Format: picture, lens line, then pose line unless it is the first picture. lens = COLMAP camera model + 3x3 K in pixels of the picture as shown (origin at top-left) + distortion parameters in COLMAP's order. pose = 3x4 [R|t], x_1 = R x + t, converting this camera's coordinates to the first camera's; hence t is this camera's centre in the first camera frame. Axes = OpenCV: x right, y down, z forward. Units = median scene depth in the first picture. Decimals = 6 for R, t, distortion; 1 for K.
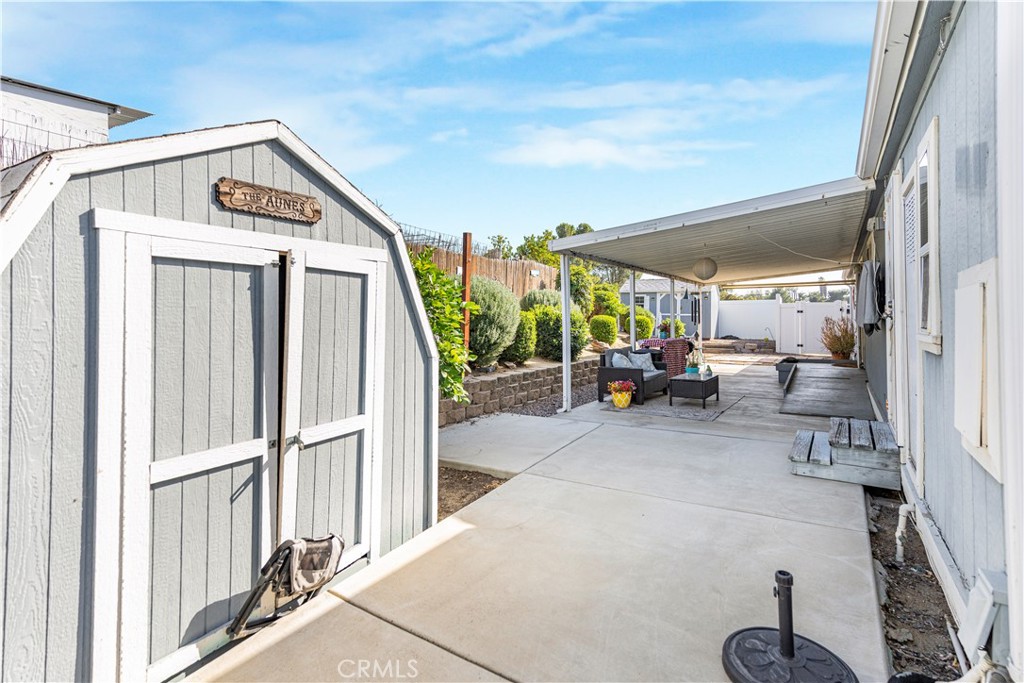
lens RADIAL K [[495.0, 0, 507.9], [0, 495.0, 350.0], [0, 0, 1]] dist [0.001893, 0.000566]
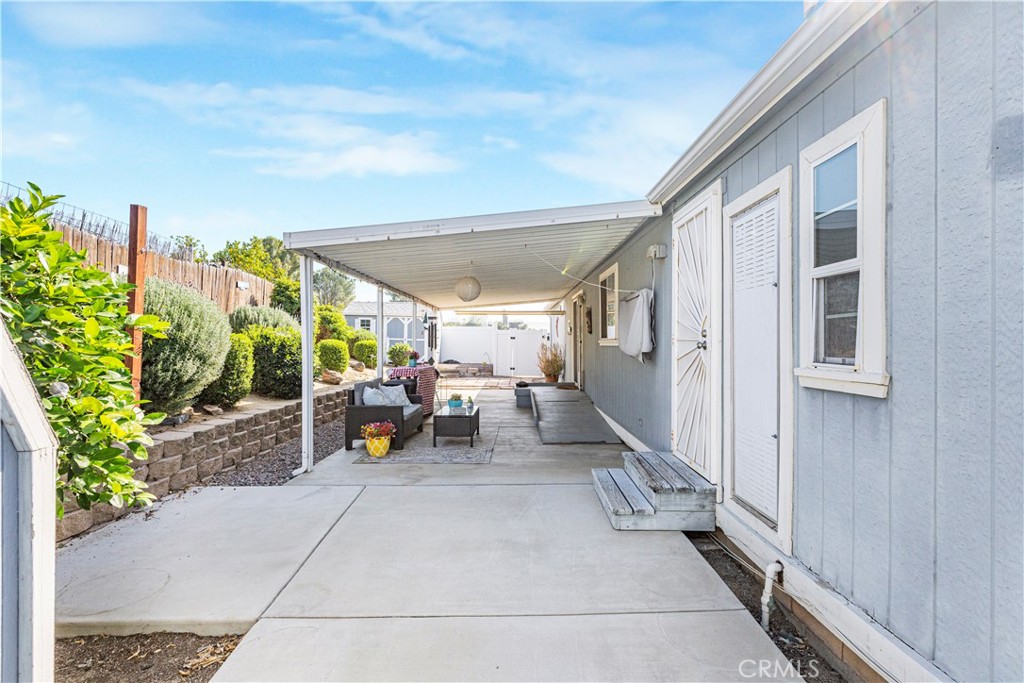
lens RADIAL K [[495.0, 0, 507.9], [0, 495.0, 350.0], [0, 0, 1]] dist [0.001893, 0.000566]
pose [[0.844514, -0.001355, 0.535531, -0.019919], [0.027131, 0.998821, -0.040257, -0.015706], [-0.534845, 0.048528, 0.843555, 0.196210]]
